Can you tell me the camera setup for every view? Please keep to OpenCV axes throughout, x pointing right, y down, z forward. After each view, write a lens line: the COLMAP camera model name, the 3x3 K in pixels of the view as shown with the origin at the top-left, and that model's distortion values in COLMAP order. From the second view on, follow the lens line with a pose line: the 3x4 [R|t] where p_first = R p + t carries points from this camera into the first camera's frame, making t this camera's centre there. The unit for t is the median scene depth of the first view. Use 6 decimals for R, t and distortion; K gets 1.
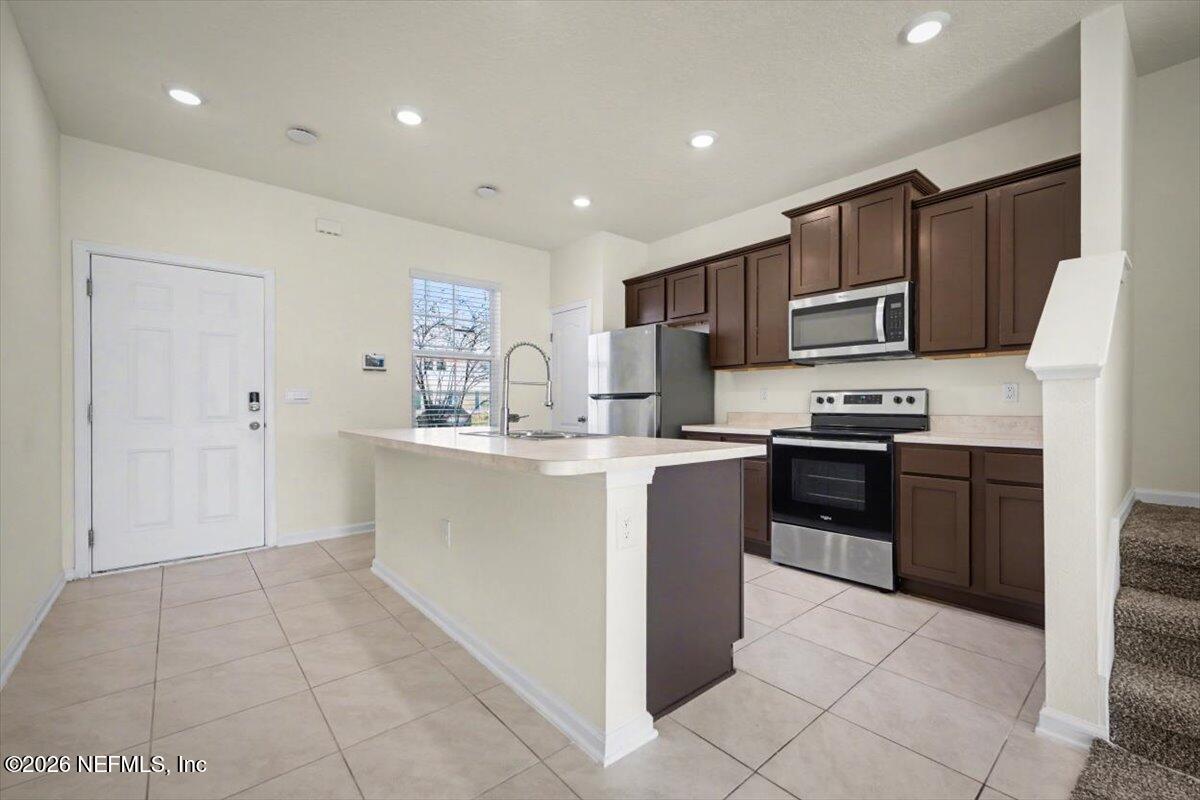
lens RADIAL K [[495.8, 0, 602.9], [0, 495.8, 407.5], [0, 0, 1]] dist [0.000050, 0.000258]
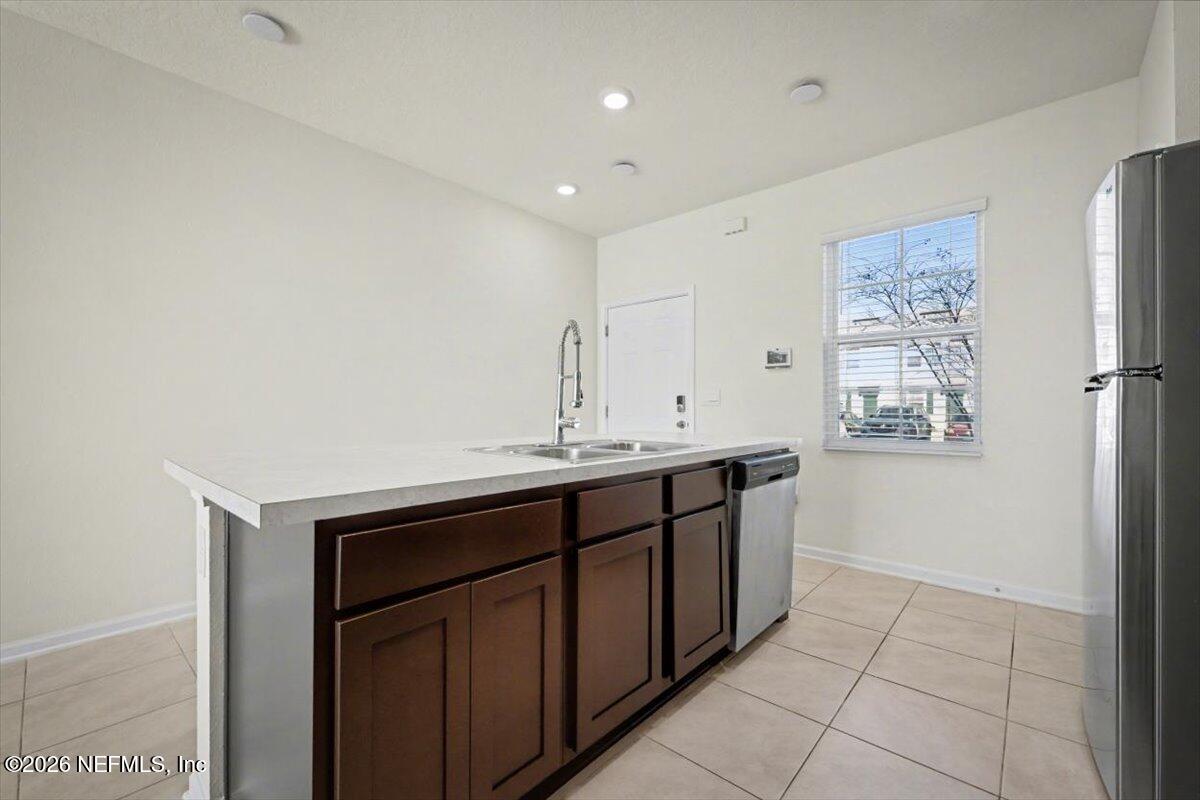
lens RADIAL K [[495.8, 0, 602.9], [0, 495.8, 407.5], [0, 0, 1]] dist [0.000050, 0.000258]
pose [[0.134381, 0.000464, -0.990930, 0.436752], [-0.003980, 0.999992, -0.000072, -0.002259], [0.990922, 0.003953, 0.134382, 0.668331]]
